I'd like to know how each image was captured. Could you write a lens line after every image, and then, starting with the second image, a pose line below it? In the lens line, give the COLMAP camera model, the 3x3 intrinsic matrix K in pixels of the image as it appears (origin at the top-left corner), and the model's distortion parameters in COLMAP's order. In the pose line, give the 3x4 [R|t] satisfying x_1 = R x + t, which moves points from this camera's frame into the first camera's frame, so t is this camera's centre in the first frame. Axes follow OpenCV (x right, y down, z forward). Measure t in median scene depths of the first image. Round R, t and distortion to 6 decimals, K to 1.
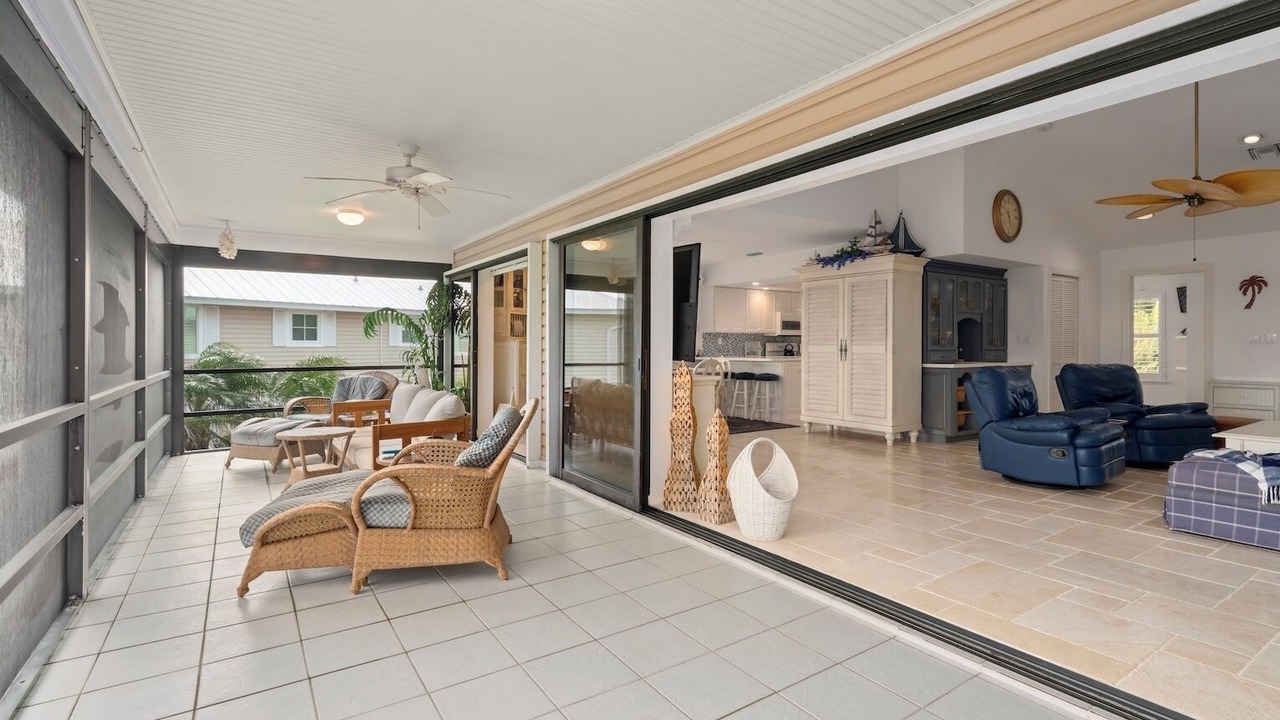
lens RADIAL K [[601.4, 0, 638.7], [0, 601.4, 345.5], [0, 0, 1]] dist [0.002337, 0.000208]
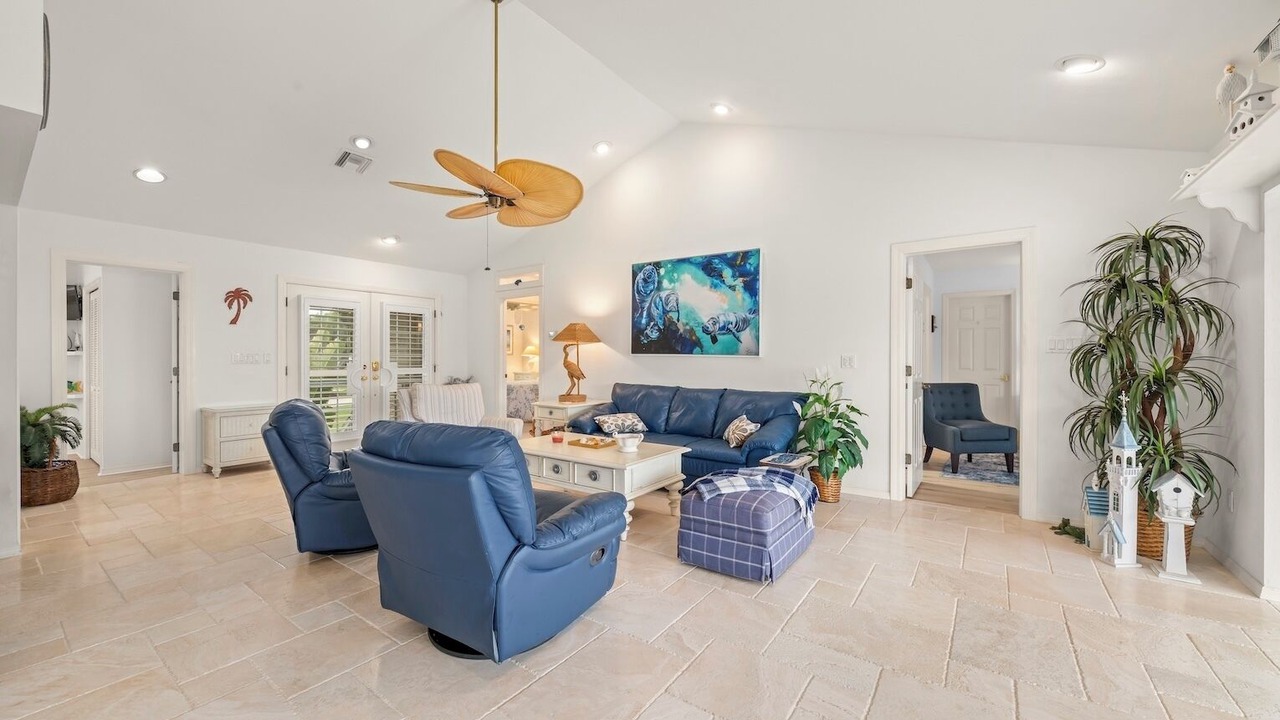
lens RADIAL K [[486.2, 0, 640.8], [0, 486.2, 359.6], [0, 0, 1]] dist [0.001653, -0.001435]
pose [[-0.350337, -0.001801, 0.936622, 0.146481], [0.000546, 0.999998, 0.002127, -0.011312], [-0.936624, 0.001257, -0.350335, 0.724620]]
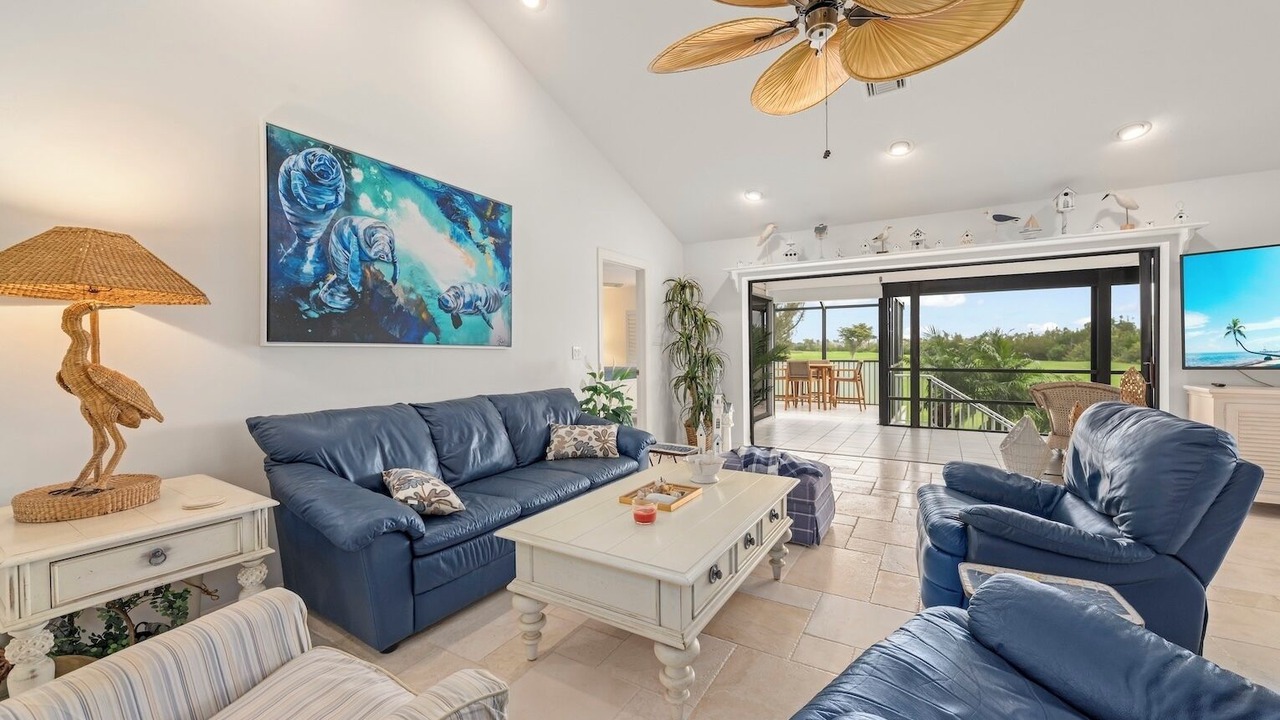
lens RADIAL K [[497.7, 0, 643.8], [0, 497.7, 356.3], [0, 0, 1]] dist [-0.004262, 0.001280]
pose [[-0.903152, 0.015601, -0.429037, 0.819833], [0.009833, 0.999829, 0.015656, -0.011998], [0.429207, 0.009921, -0.903151, 0.869005]]
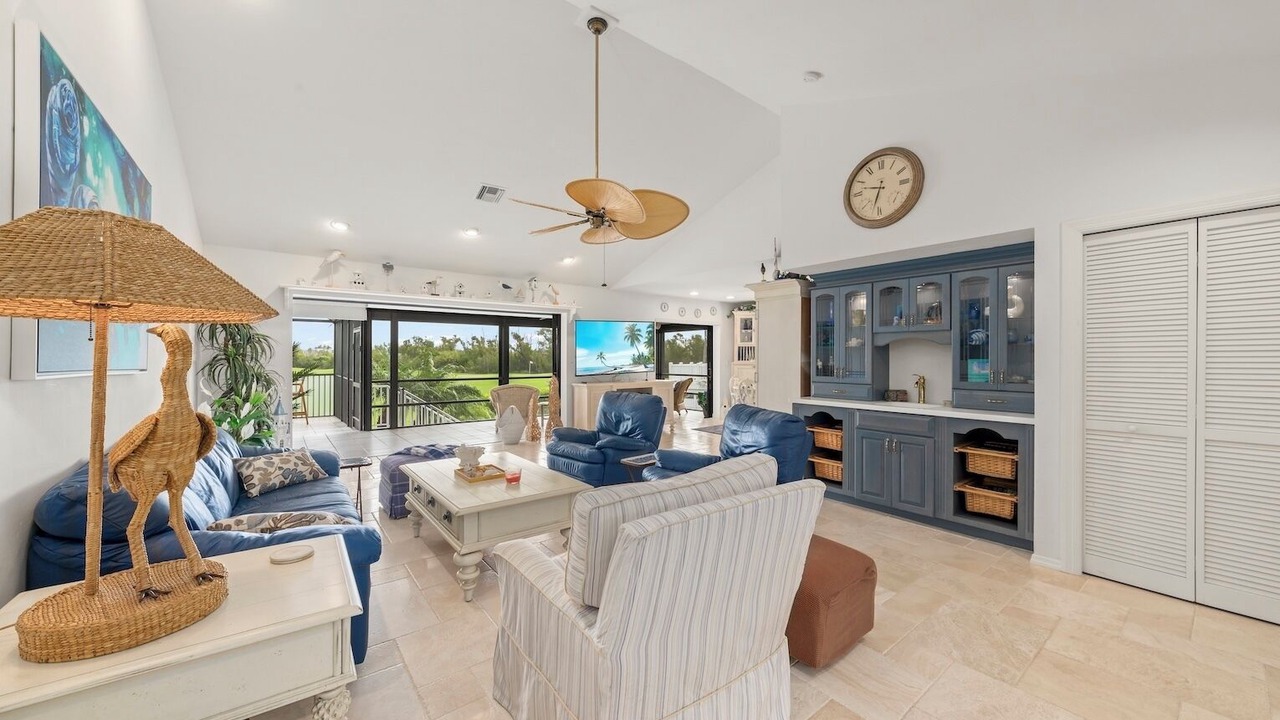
lens RADIAL K [[461.8, 0, 642.6], [0, 461.8, 363.7], [0, 0, 1]] dist [-0.004152, 0.000083]
pose [[0.081544, 0.014453, -0.996565, 1.116177], [-0.002024, 0.999895, 0.014336, -0.026462], [0.996668, 0.000848, 0.081565, 0.700839]]
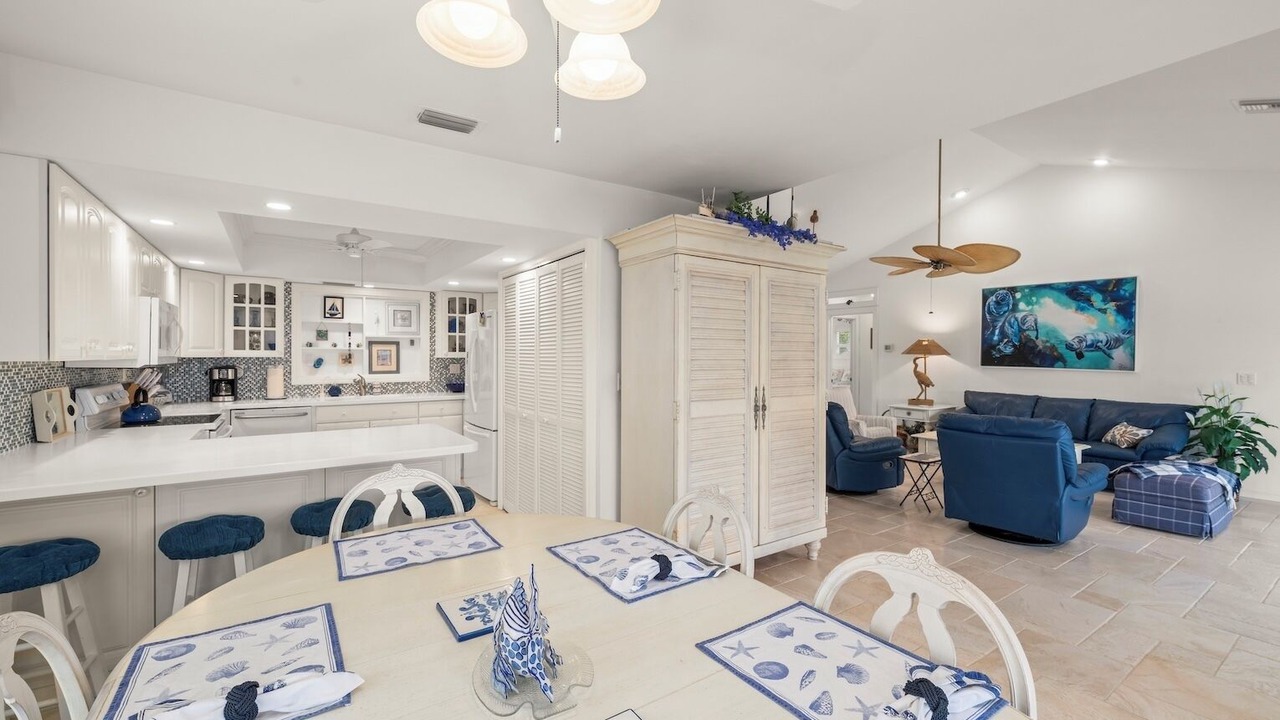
lens RADIAL K [[529.0, 0, 636.8], [0, 529.0, 357.9], [0, 0, 1]] dist [-0.001197, -0.000046]
pose [[-0.002270, -0.005824, 0.999980, -0.110219], [-0.003893, 0.999976, 0.005816, -0.037416], [-0.999990, -0.003879, -0.002293, 1.121522]]
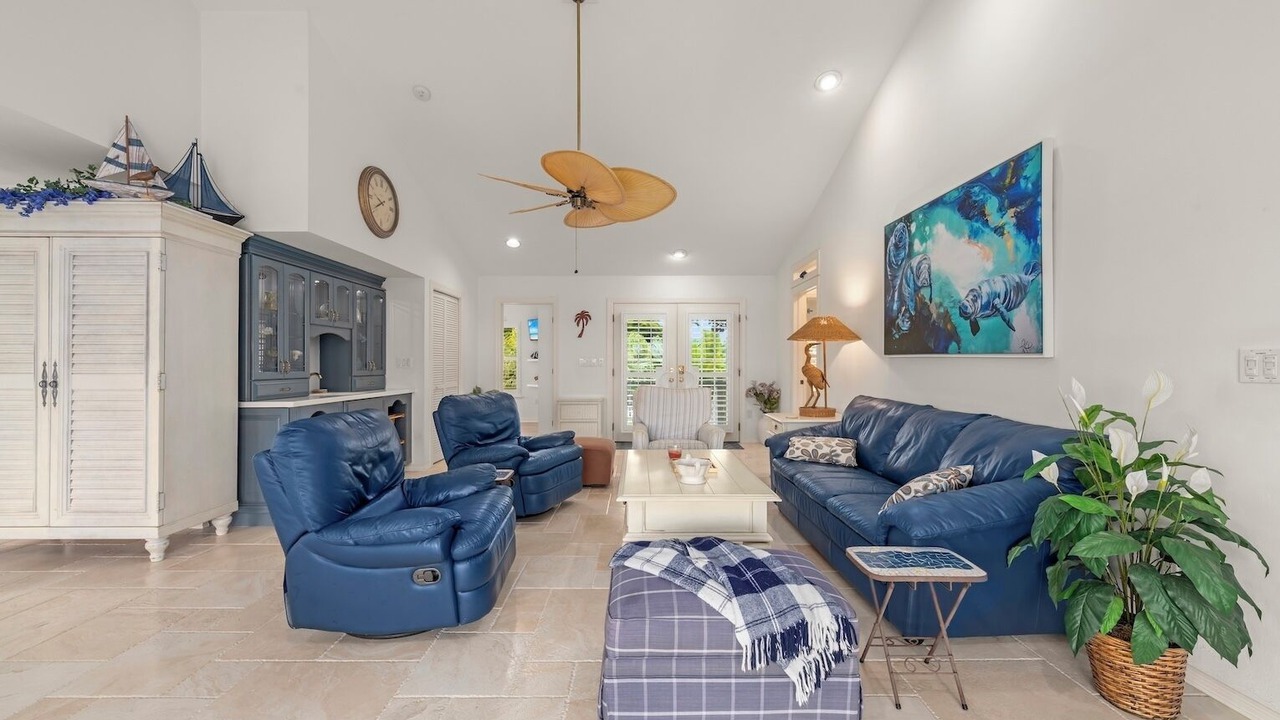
lens RADIAL K [[486.2, 0, 639.2], [0, 486.2, 363.1], [0, 0, 1]] dist [0.001653, -0.001435]
pose [[0.553373, 0.001404, 0.832932, 0.280135], [0.000545, 0.999998, -0.002047, -0.008281], [-0.832933, 0.001587, 0.553371, 0.382187]]
